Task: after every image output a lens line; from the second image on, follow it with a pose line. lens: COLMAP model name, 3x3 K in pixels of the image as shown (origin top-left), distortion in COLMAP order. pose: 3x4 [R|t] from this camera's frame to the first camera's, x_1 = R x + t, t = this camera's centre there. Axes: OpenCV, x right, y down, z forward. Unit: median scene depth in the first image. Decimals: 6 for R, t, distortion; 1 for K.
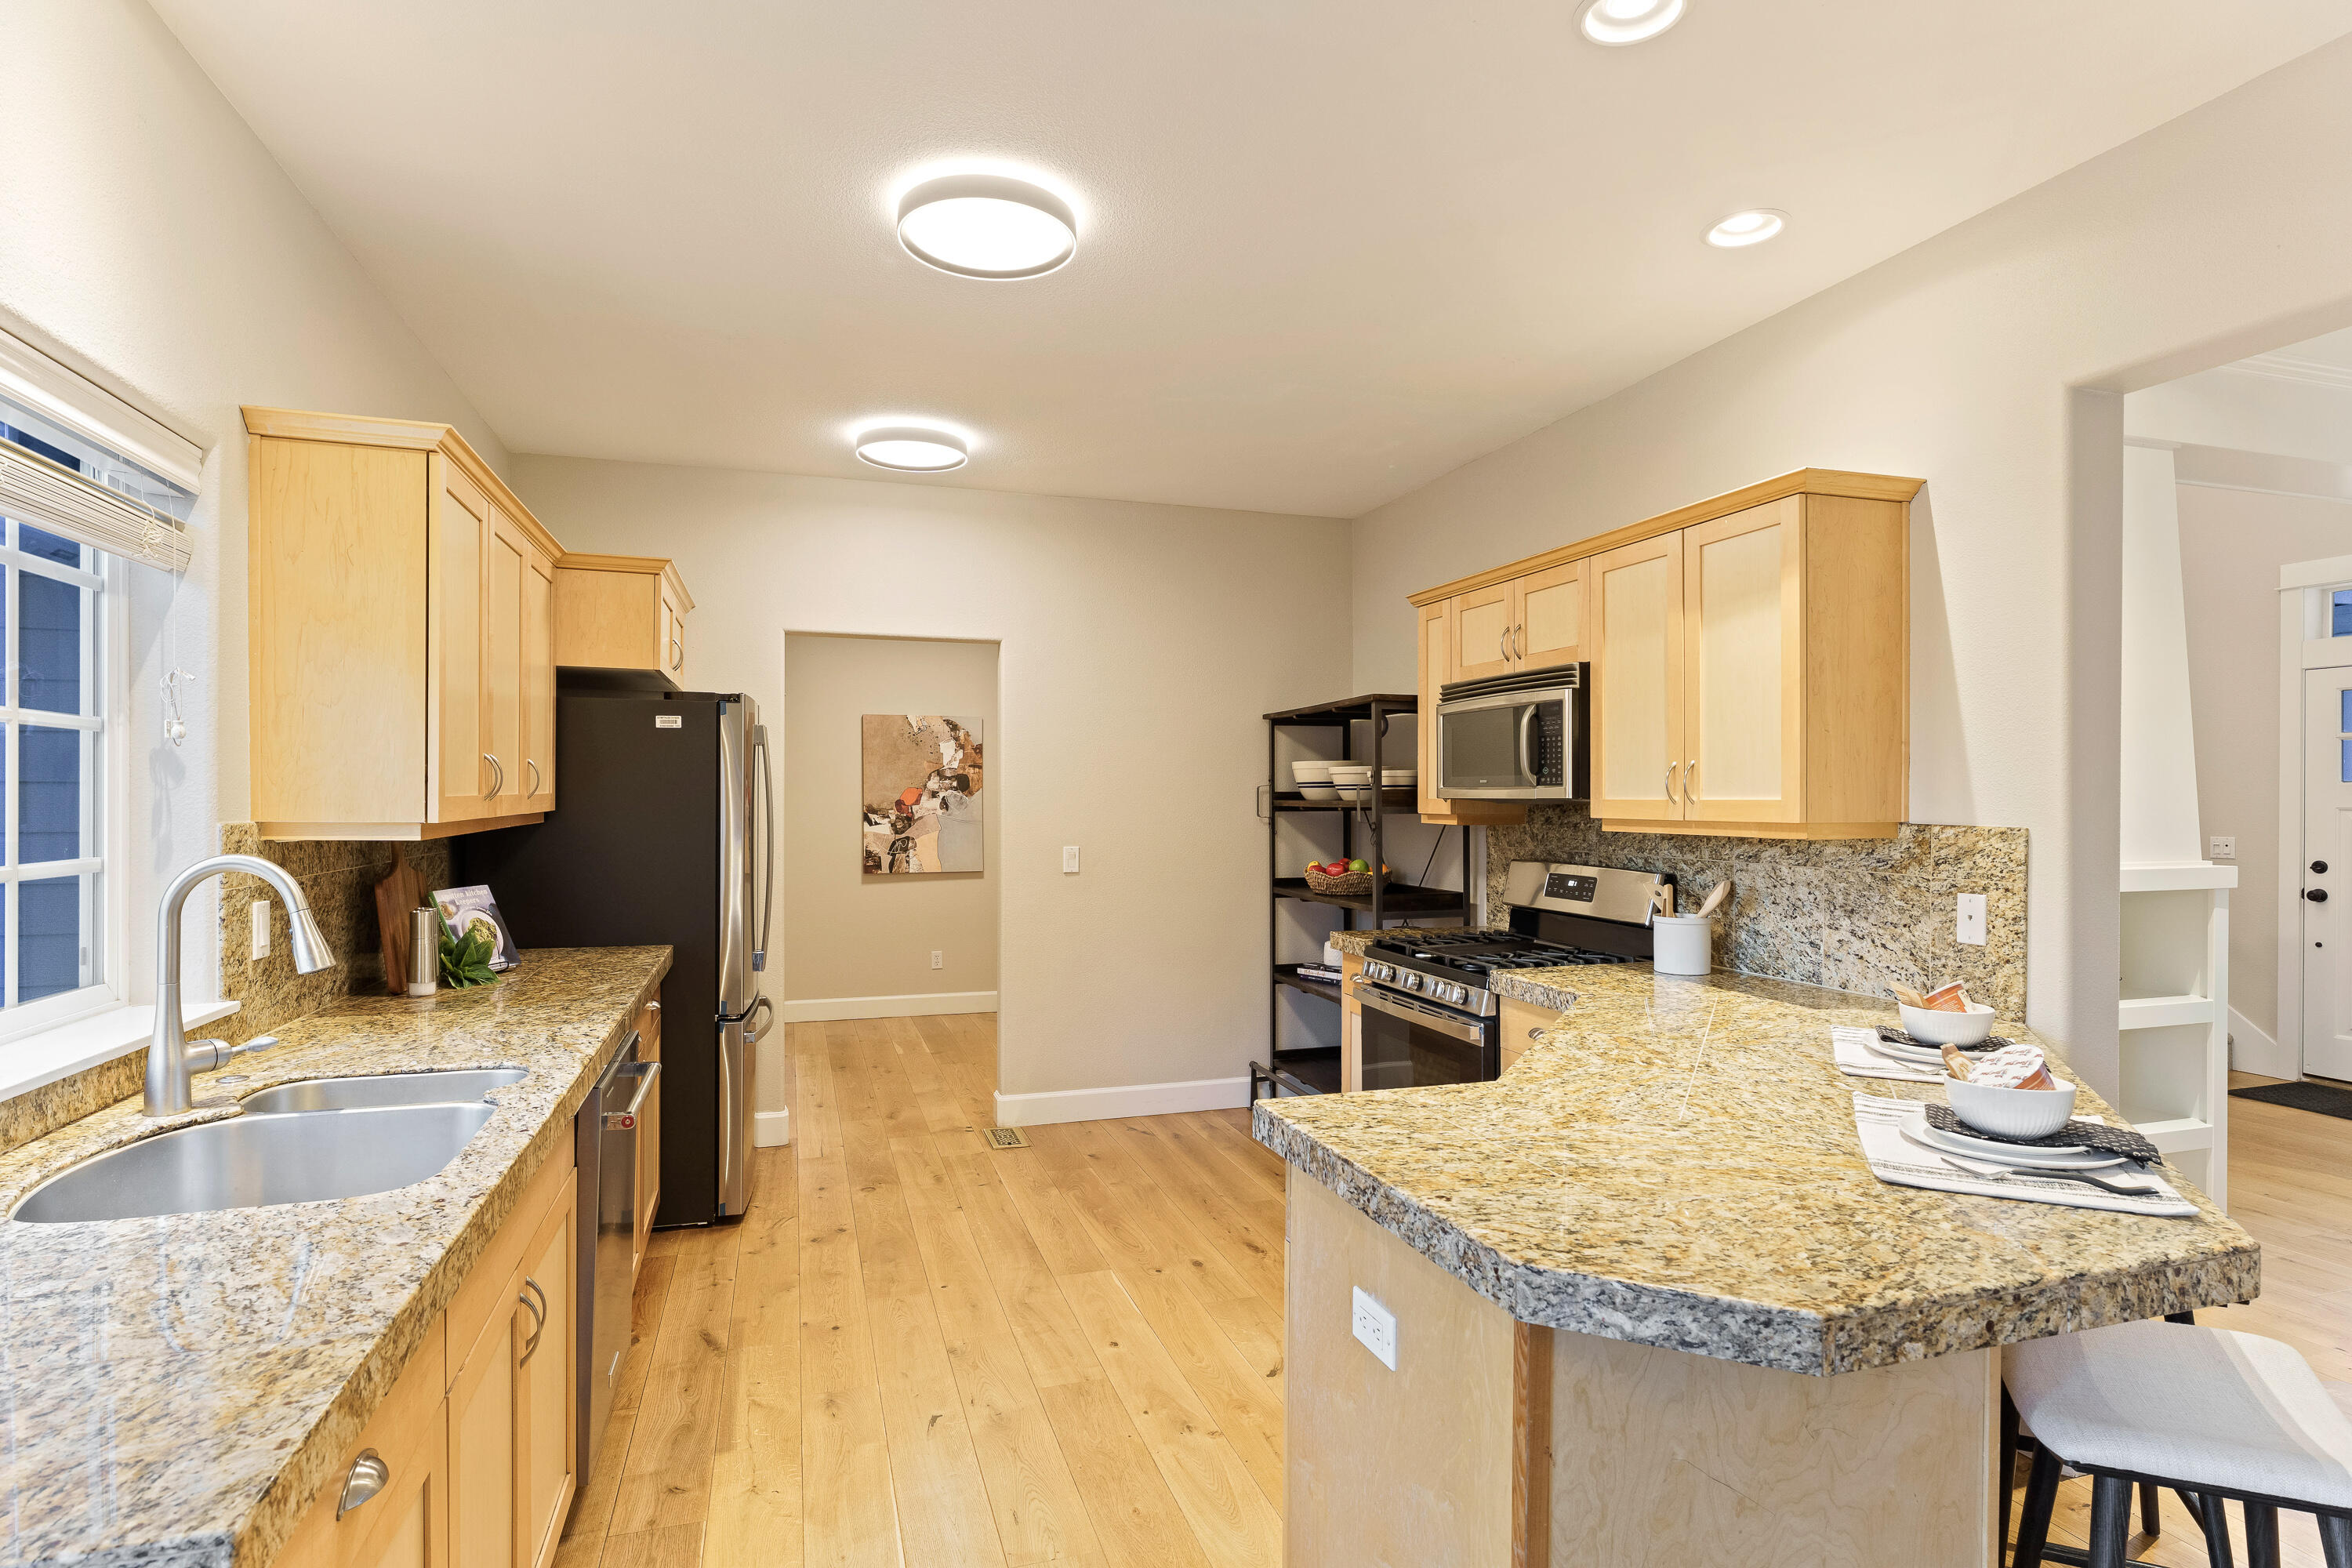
lens RADIAL K [[1183.1, 0, 1167.9], [0, 1183.1, 801.6], [0, 0, 1]] dist [0.006406, -0.002550]
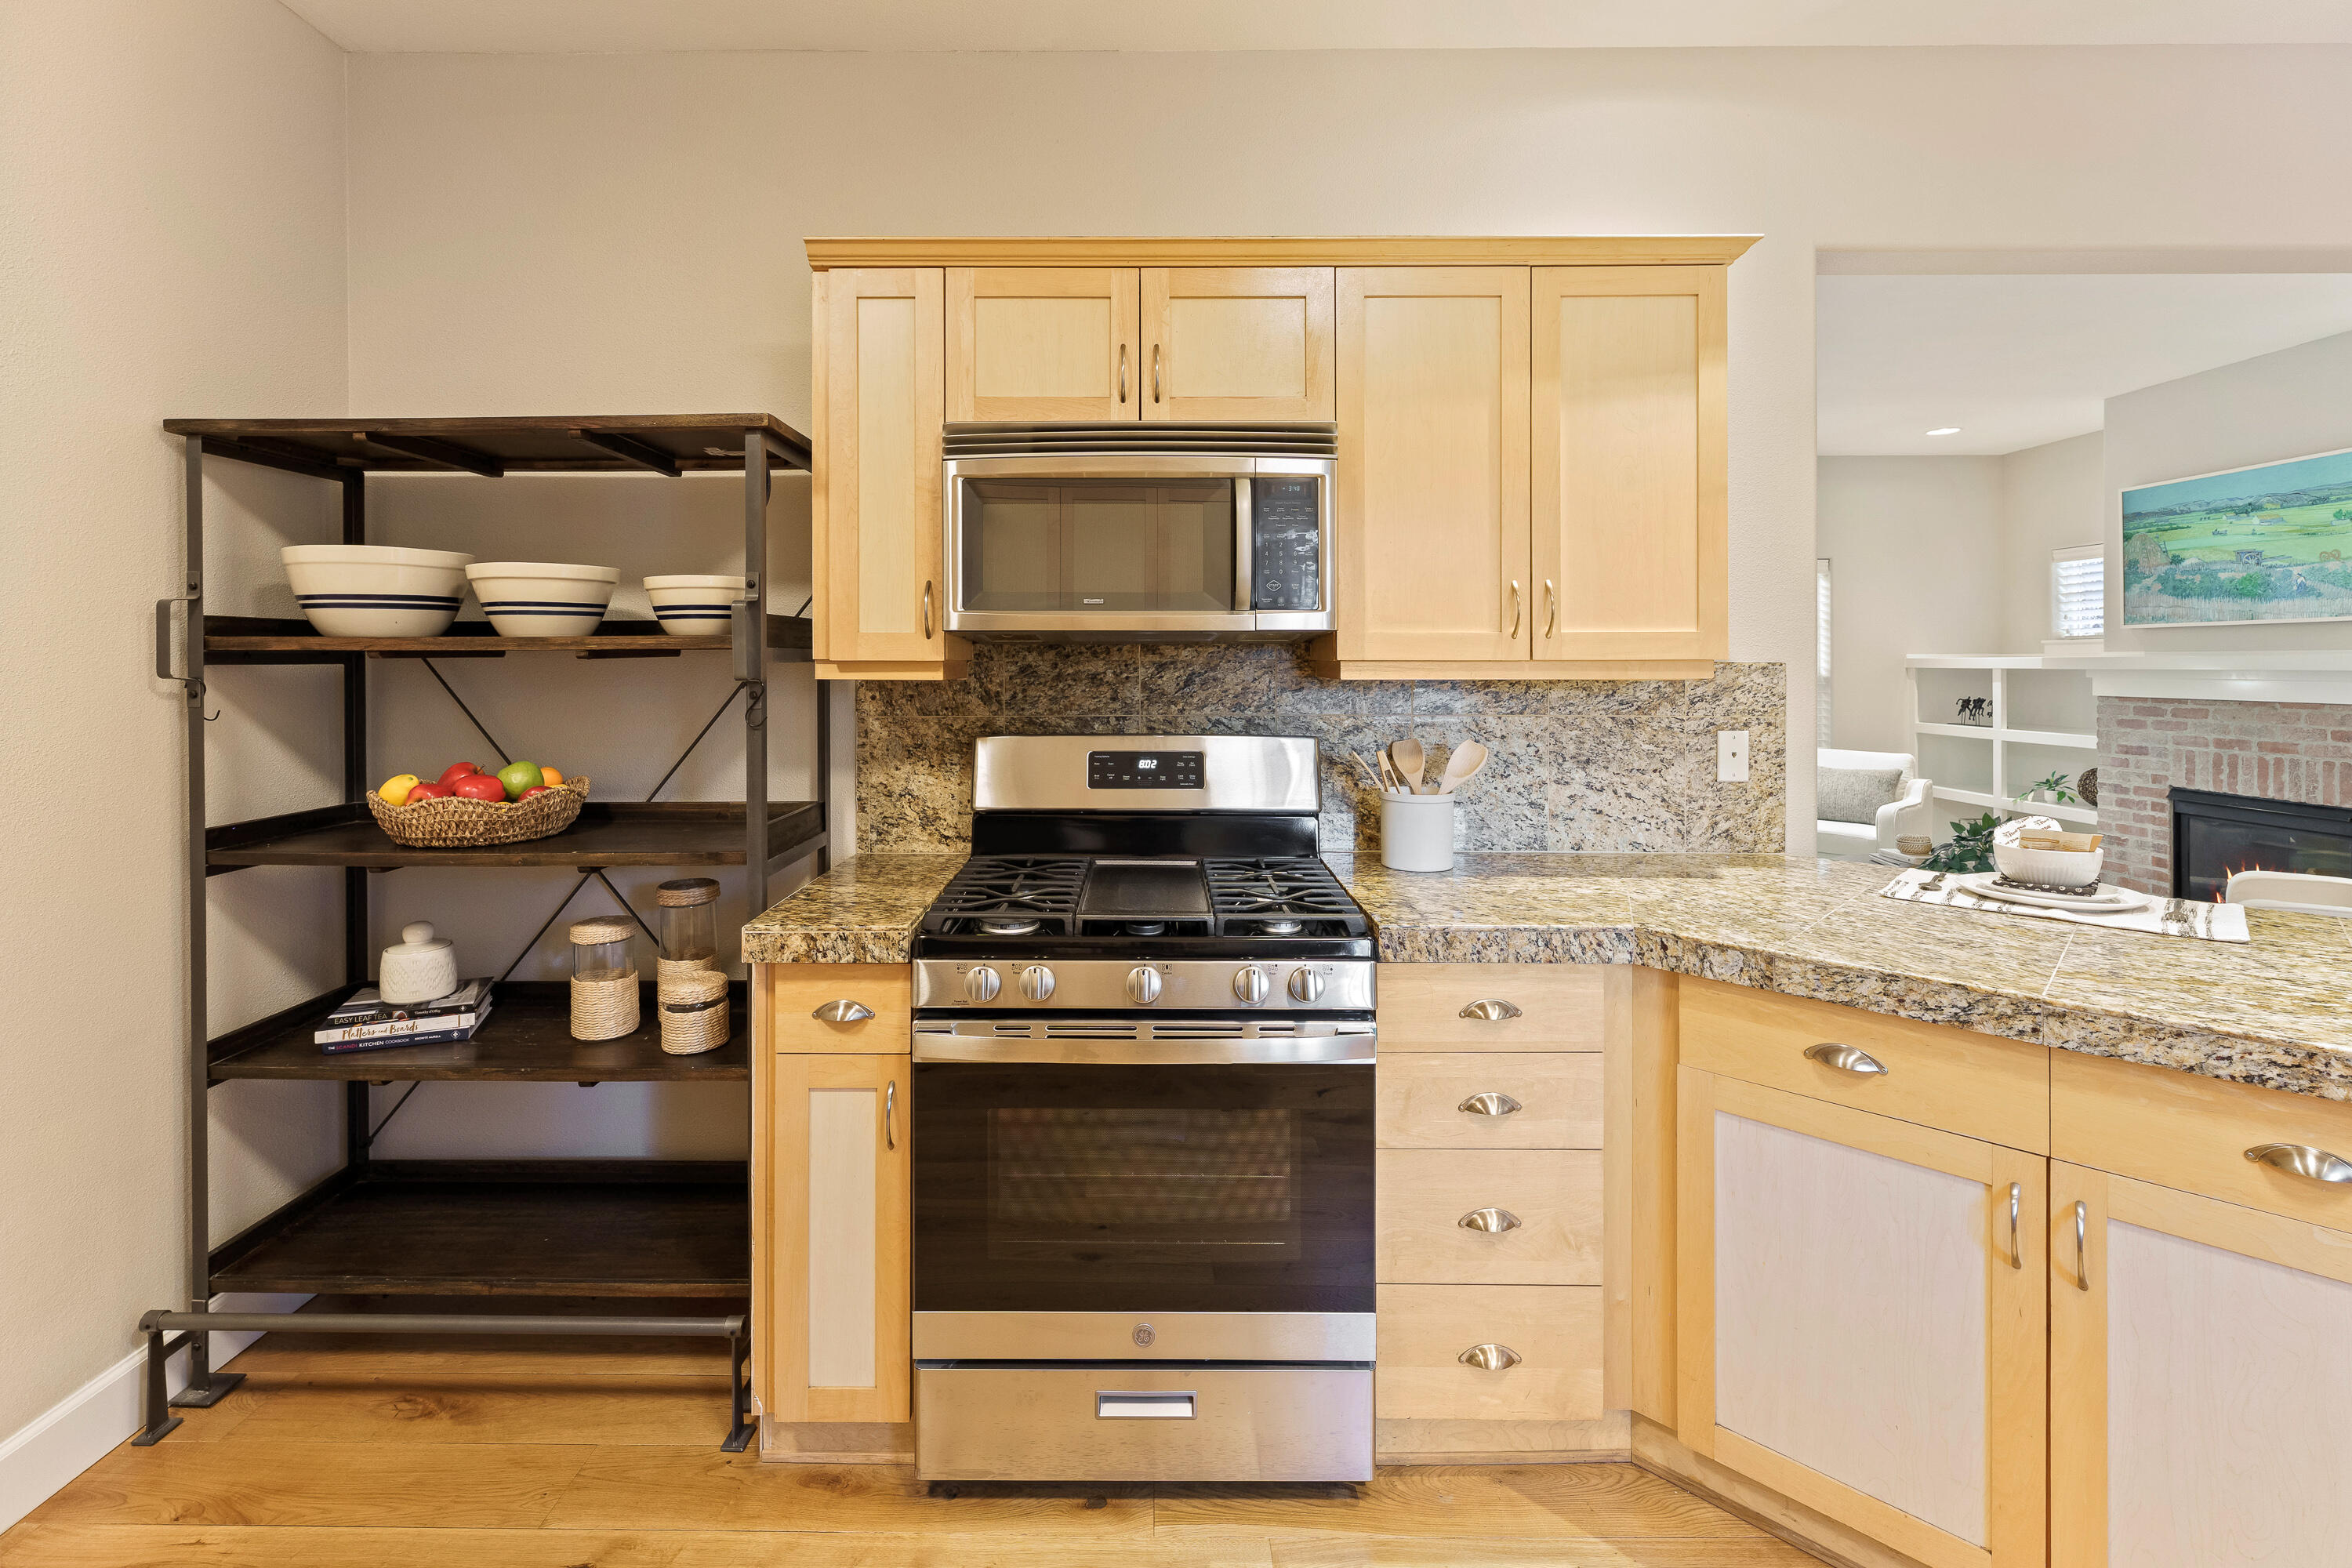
lens RADIAL K [[1058.6, 0, 1130.2], [0, 1058.6, 656.4], [0, 0, 1]] dist [-0.007419, 0.001793]
pose [[0.311193, 0.004283, 0.950337, -0.288765], [0.003770, 0.999976, -0.005741, 0.017130], [-0.950339, 0.005369, 0.311169, 1.094897]]
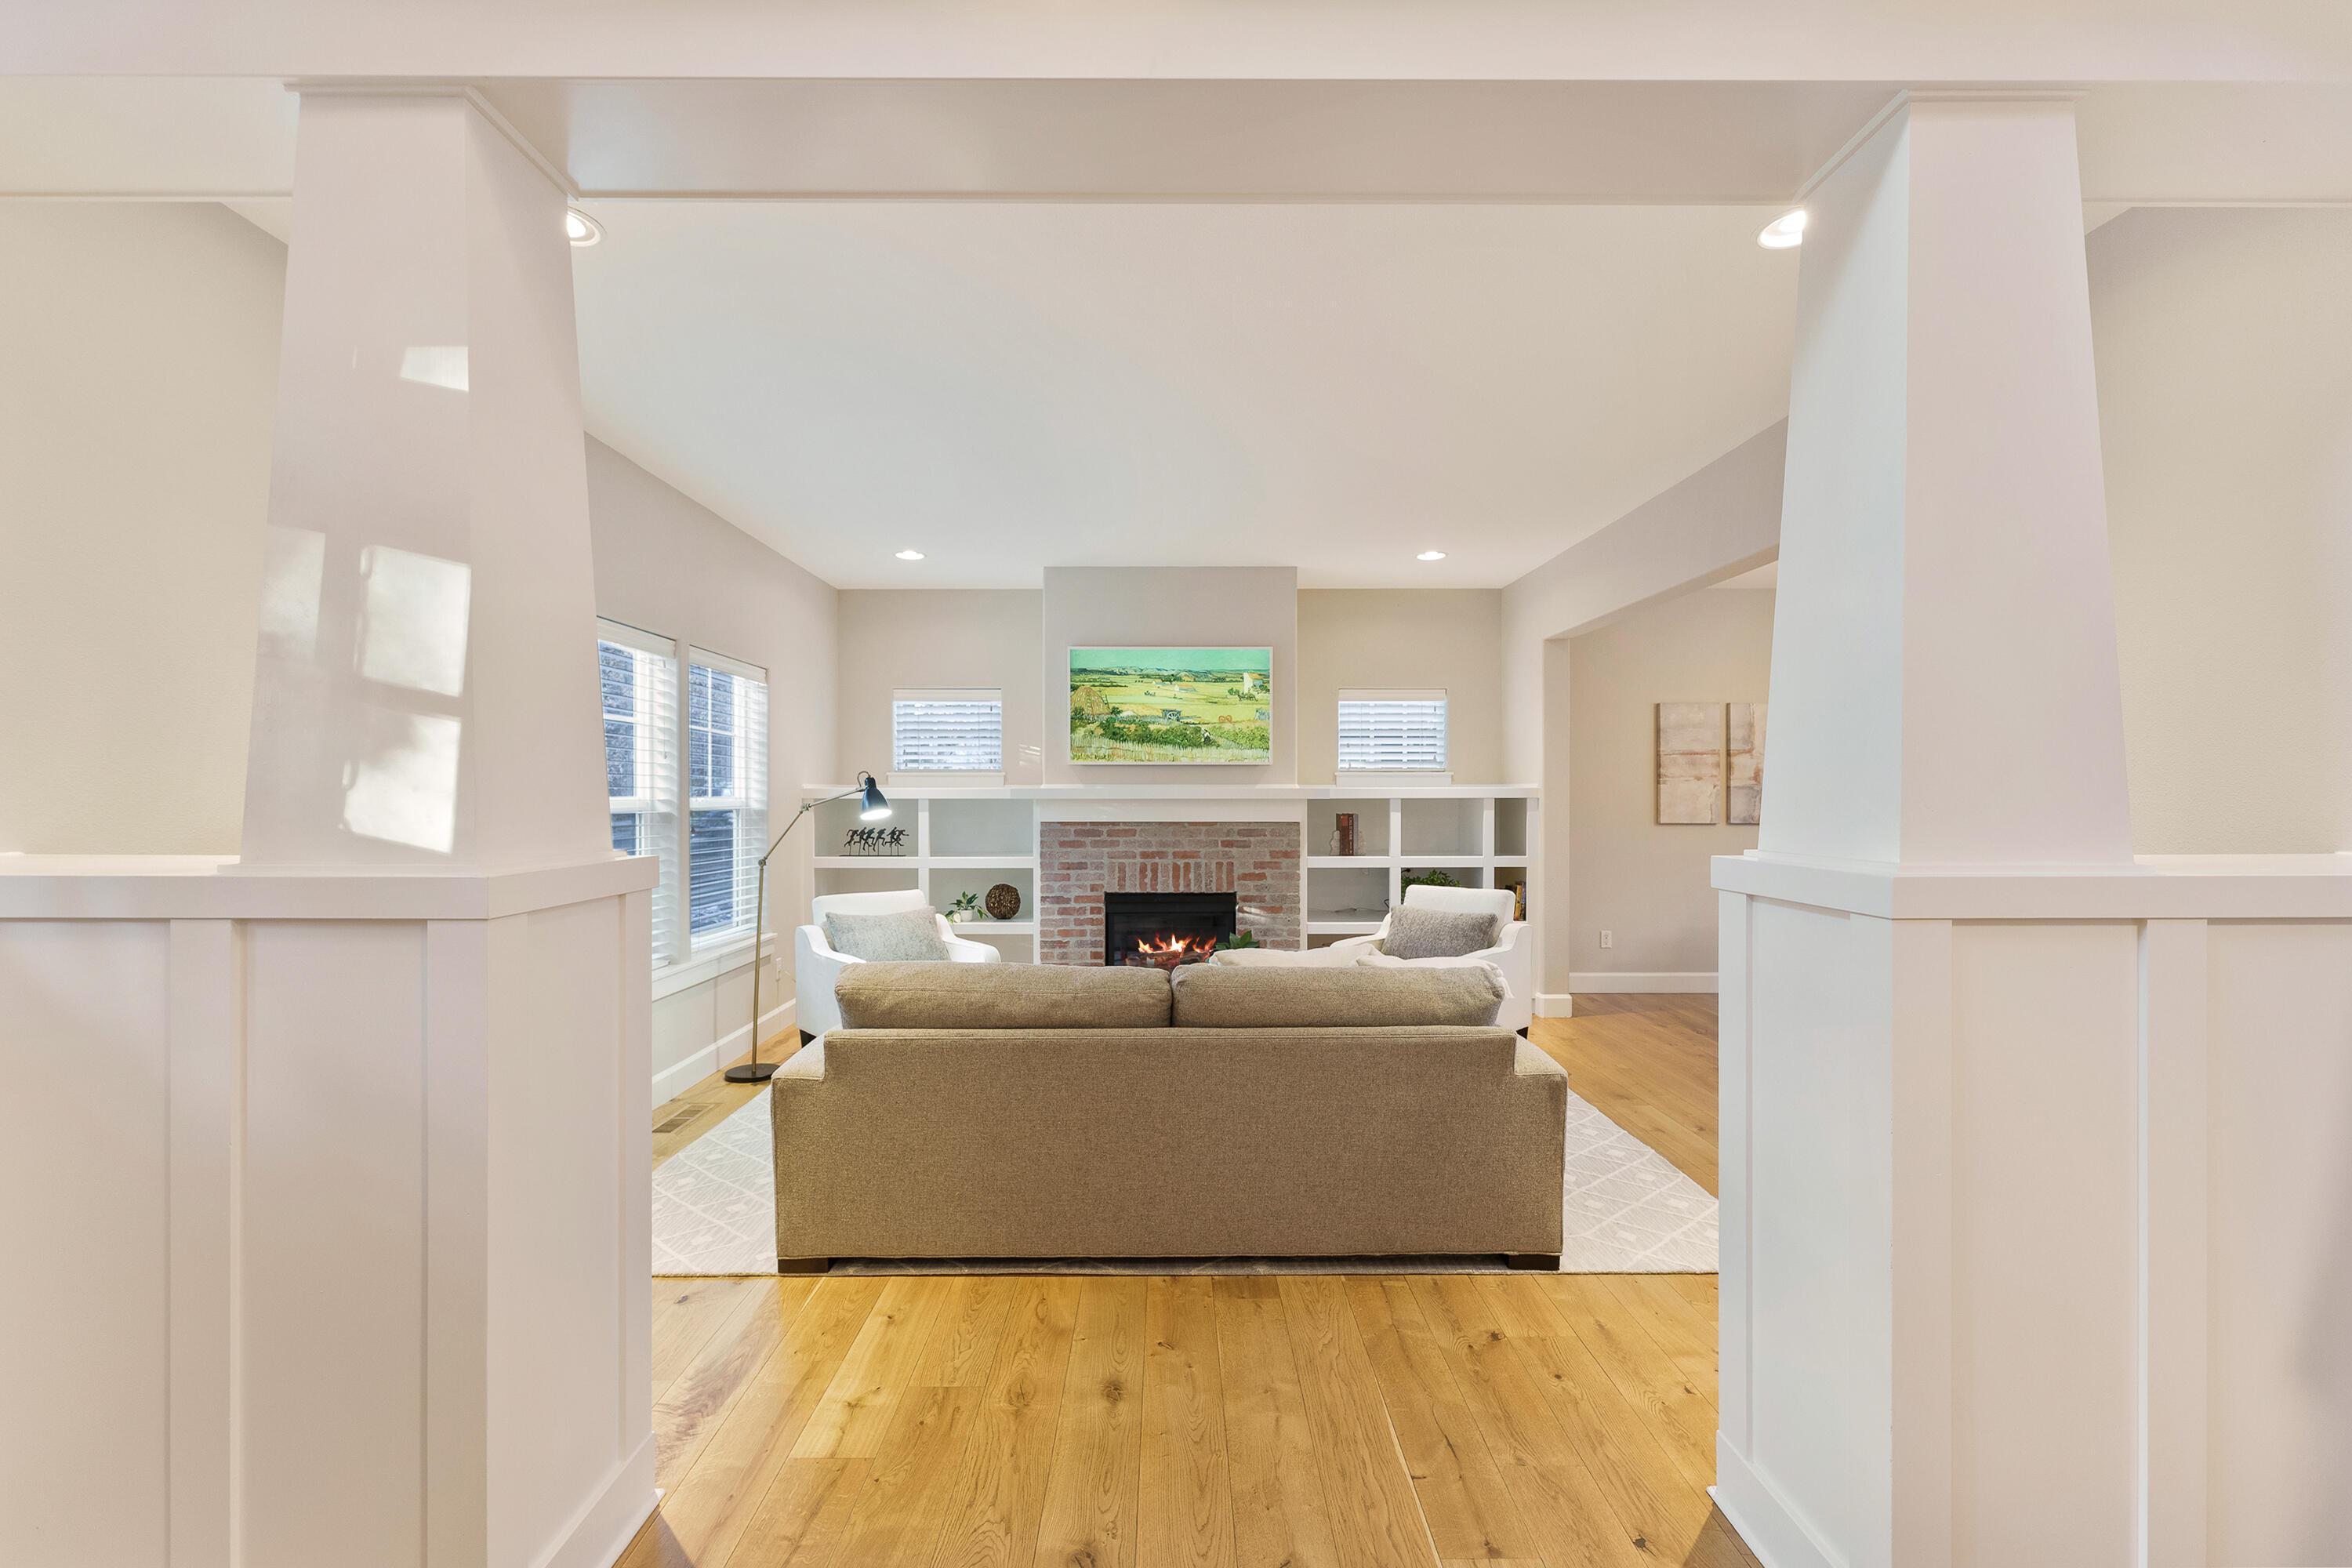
lens RADIAL K [[968.0, 0, 1180.1], [0, 968.0, 784.0], [0, 0, 1]] dist [0.003910, -0.000599]
pose [[-0.952661, 0.001919, 0.304027, 1.149560], [0.000285, 0.999985, -0.005419, 0.016295], [-0.304033, -0.005076, -0.952648, 1.849058]]
